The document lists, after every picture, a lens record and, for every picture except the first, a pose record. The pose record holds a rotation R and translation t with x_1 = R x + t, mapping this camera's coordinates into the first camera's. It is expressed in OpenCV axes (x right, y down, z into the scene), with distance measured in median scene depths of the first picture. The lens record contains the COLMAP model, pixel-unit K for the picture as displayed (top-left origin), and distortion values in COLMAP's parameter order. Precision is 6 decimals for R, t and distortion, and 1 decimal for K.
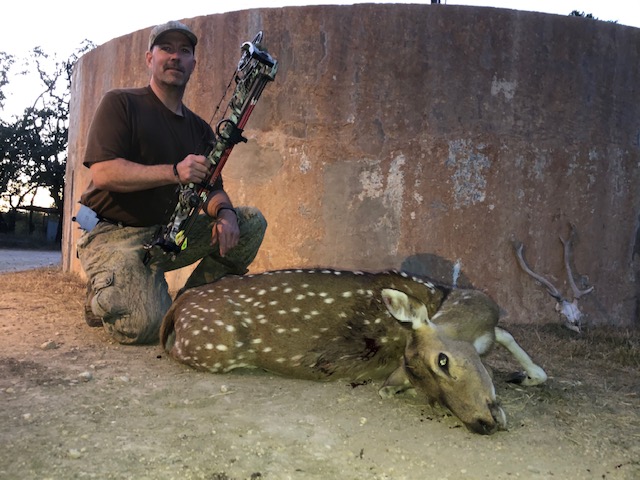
lens RADIAL K [[623.7, 0, 320.0], [0, 623.7, 240.0], [0, 0, 1]] dist [0.013392, -0.002722]
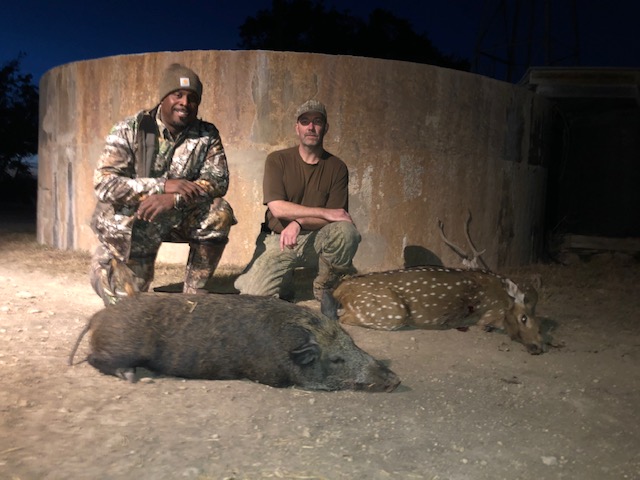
lens RADIAL K [[521.8, 0, 320.0], [0, 521.8, 240.0], [0, 0, 1]] dist [0.009776, 0.010572]
pose [[0.954691, -0.037737, 0.295196, -0.354889], [0.006263, 0.994256, 0.106847, -0.093307], [-0.297532, -0.100158, 0.949443, -0.152302]]
